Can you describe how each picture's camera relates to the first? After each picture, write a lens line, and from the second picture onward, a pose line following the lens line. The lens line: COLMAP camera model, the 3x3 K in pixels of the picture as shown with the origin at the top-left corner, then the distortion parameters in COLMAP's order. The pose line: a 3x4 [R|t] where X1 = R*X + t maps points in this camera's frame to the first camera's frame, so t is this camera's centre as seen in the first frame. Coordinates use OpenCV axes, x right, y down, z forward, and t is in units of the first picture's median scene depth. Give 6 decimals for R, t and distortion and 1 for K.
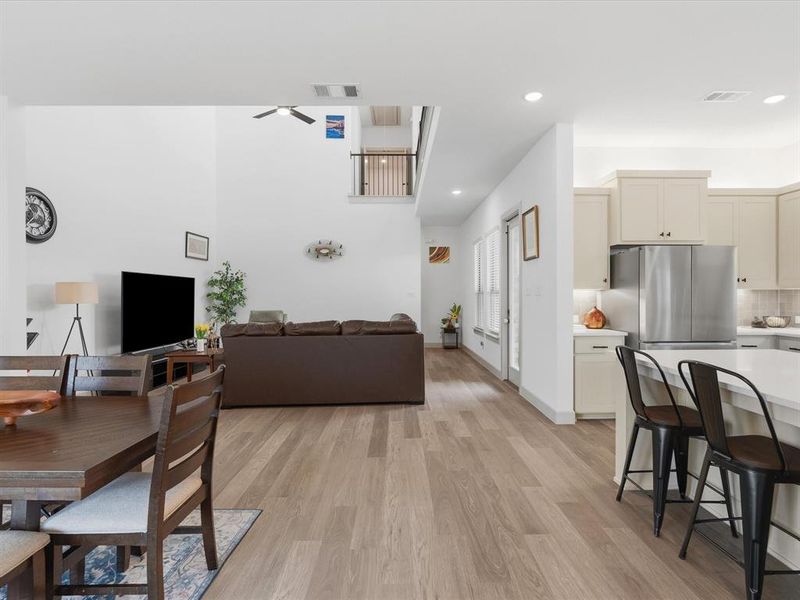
lens RADIAL K [[412.9, 0, 402.0], [0, 412.9, 294.3], [0, 0, 1]] dist [-0.003693, -0.000302]
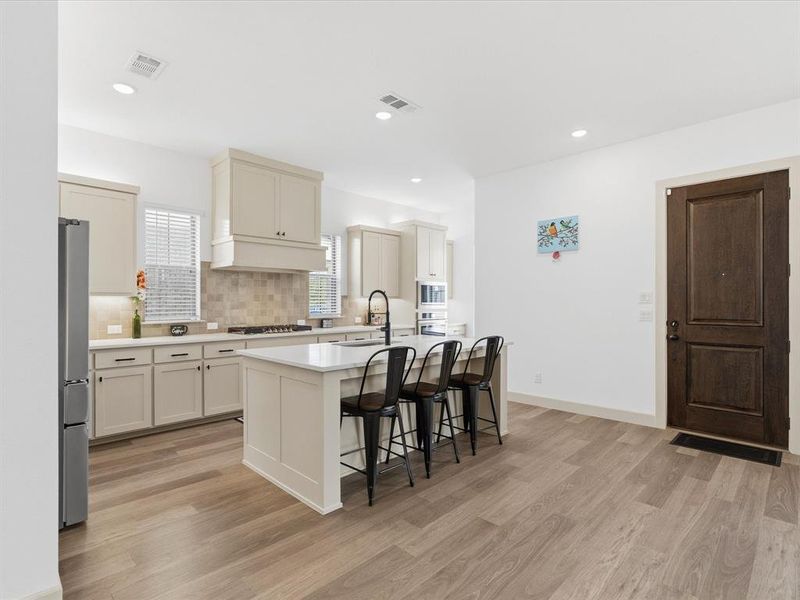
lens RADIAL K [[408.8, 0, 404.7], [0, 408.8, 299.5], [0, 0, 1]] dist [-0.003814, 0.000121]
pose [[-0.703355, 0.006363, 0.710810, -0.142436], [0.001754, 0.999972, -0.007215, 0.002105], [-0.710837, -0.003828, -0.703347, 0.950711]]
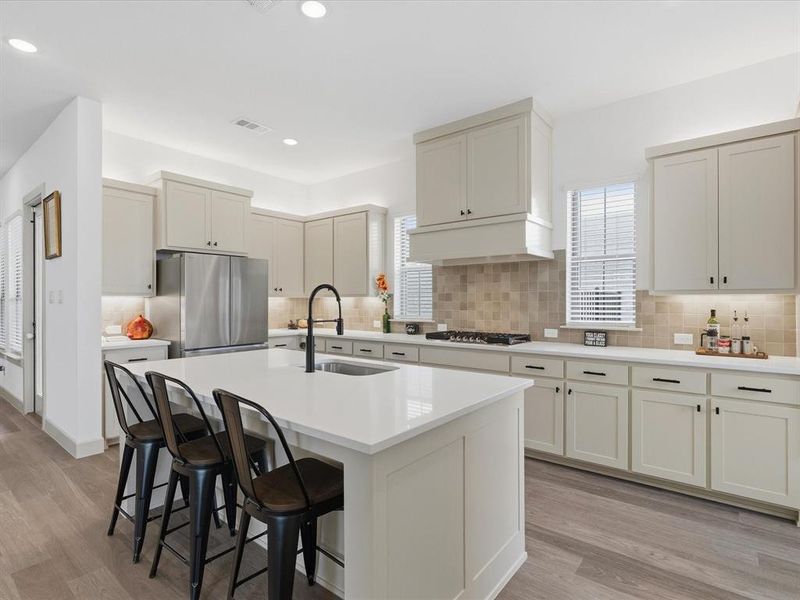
lens RADIAL K [[413.0, 0, 404.6], [0, 413.0, 300.7], [0, 0, 1]] dist [-0.002945, 0.000379]
pose [[0.635871, 0.001113, 0.771795, 0.140623], [-0.001199, 0.999999, -0.000455, -0.002287], [-0.771795, -0.000636, 0.635872, -0.030765]]
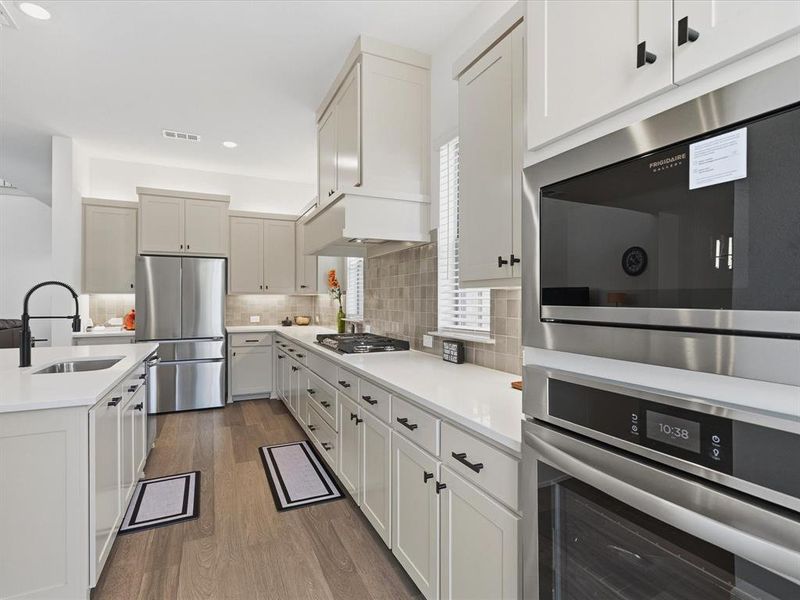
lens RADIAL K [[408.8, 0, 404.7], [0, 408.8, 299.5], [0, 0, 1]] dist [-0.003814, 0.000121]
pose [[0.908568, 0.001537, 0.417734, 0.695563], [-0.002744, 0.999994, 0.002287, -0.001758], [-0.417727, -0.003224, 0.908567, -0.286846]]
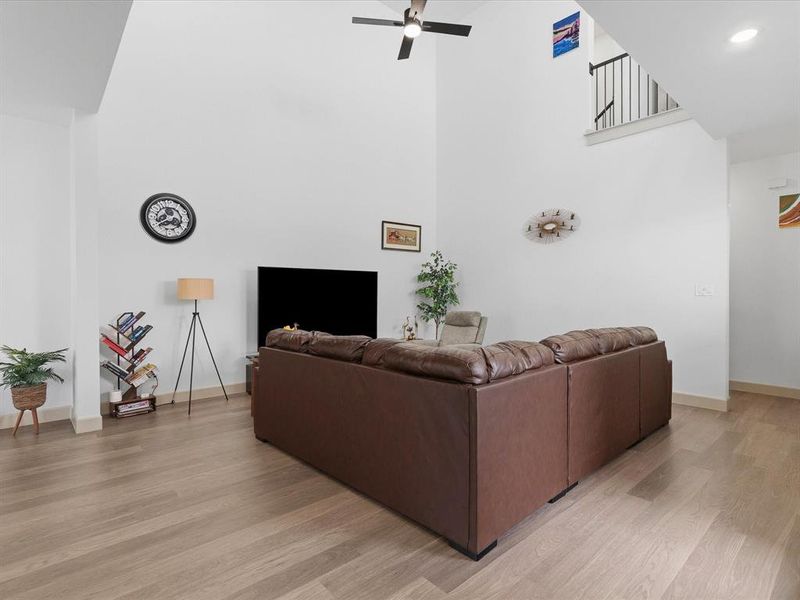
lens RADIAL K [[416.2, 0, 402.4], [0, 416.2, 293.0], [0, 0, 1]] dist [-0.003564, -0.000127]
pose [[0.651820, 0.006335, -0.758347, 0.340776], [-0.000386, 0.999968, 0.008021, -0.001639], [0.758373, -0.004935, 0.651802, 0.732396]]
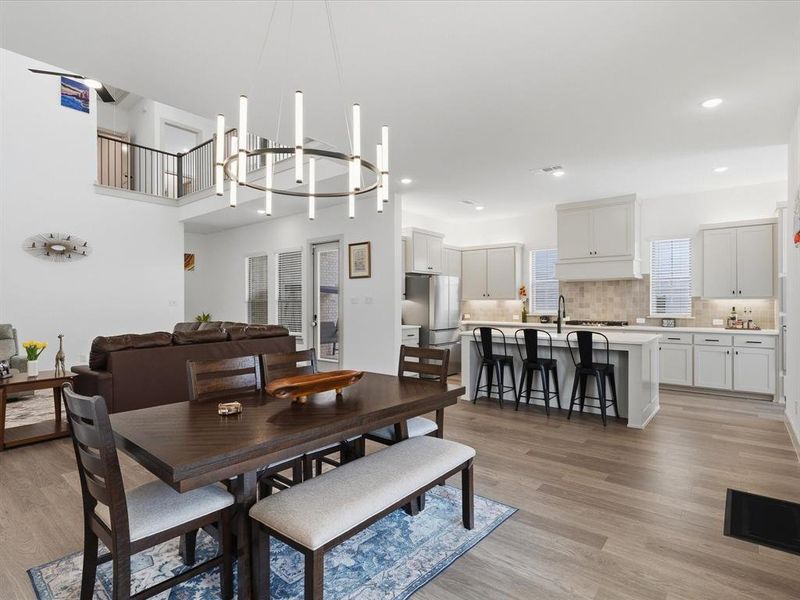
lens RADIAL K [[418.7, 0, 404.8], [0, 418.7, 303.7], [0, 0, 1]] dist [-0.002500, -0.000418]
pose [[0.639487, -0.000053, 0.768802, -0.747377], [-0.001109, 0.999999, 0.000991, 0.001343], [-0.768801, -0.001487, 0.639487, -0.037943]]
